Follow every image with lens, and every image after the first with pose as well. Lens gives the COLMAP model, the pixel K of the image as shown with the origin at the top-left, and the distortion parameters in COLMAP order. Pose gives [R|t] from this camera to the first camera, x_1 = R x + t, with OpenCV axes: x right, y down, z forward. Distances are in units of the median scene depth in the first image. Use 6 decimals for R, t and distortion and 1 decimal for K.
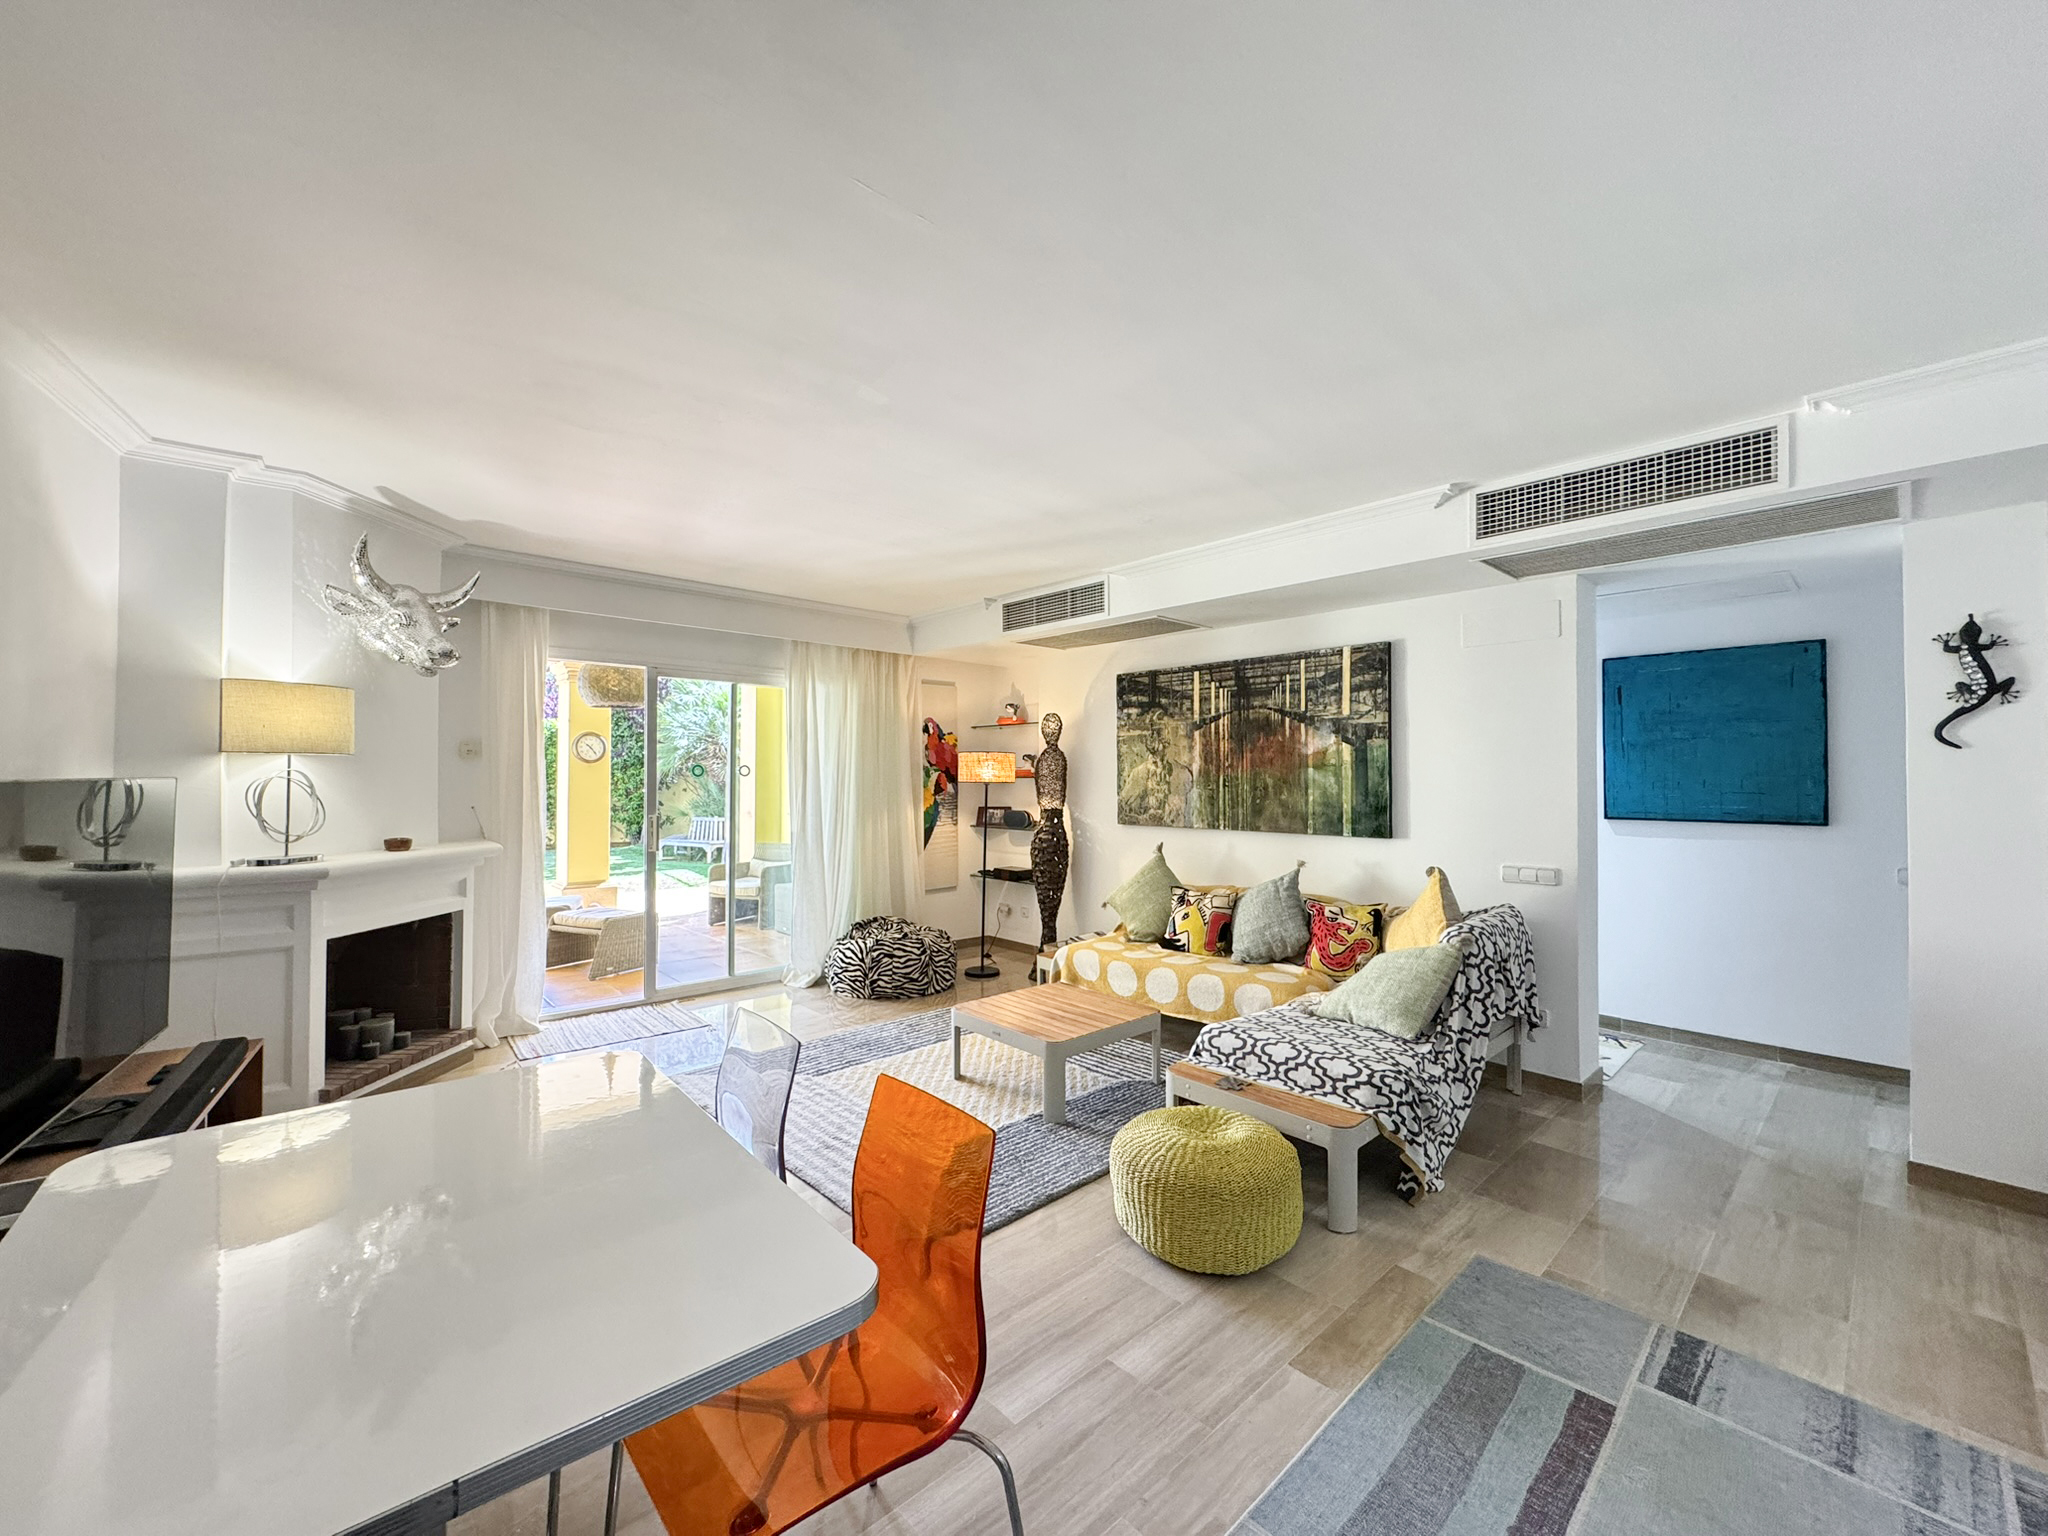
lens RADIAL K [[817.9, 0, 1023.5], [0, 817.9, 771.2], [0, 0, 1]] dist [-0.006803, 0.000079]
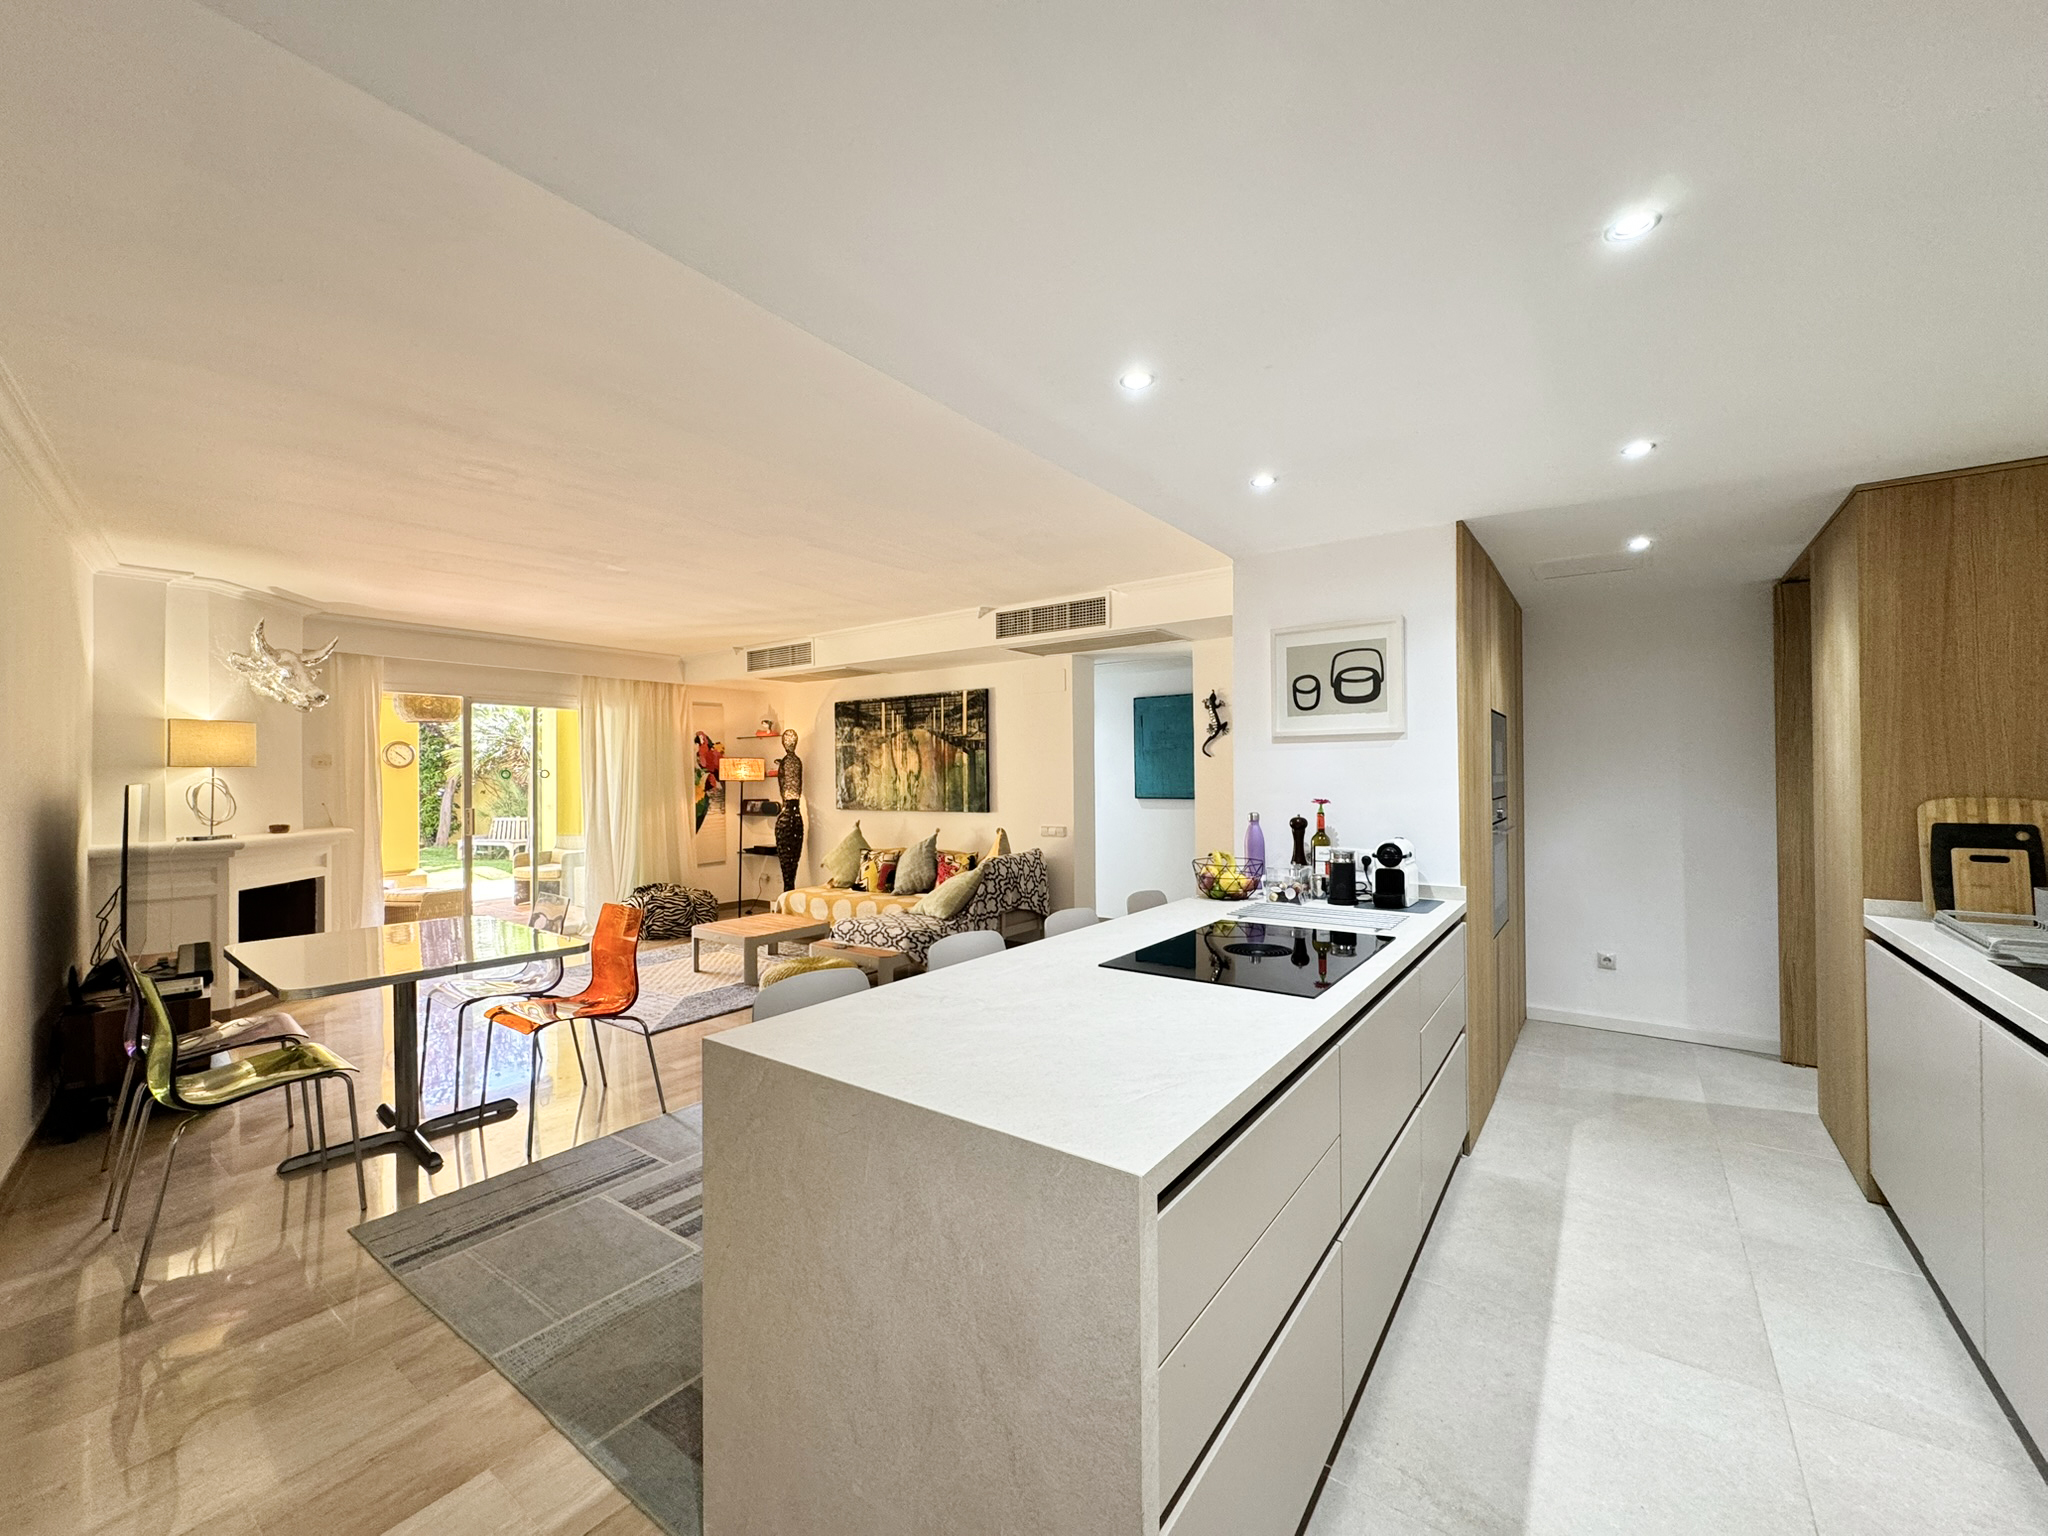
lens RADIAL K [[817.9, 0, 1027.2], [0, 817.9, 769.5], [0, 0, 1]] dist [-0.006803, 0.000079]
pose [[0.979892, -0.010118, 0.199271, 0.199719], [0.009871, 0.999949, 0.002229, -0.003842], [-0.199283, -0.000217, 0.979942, -0.558344]]
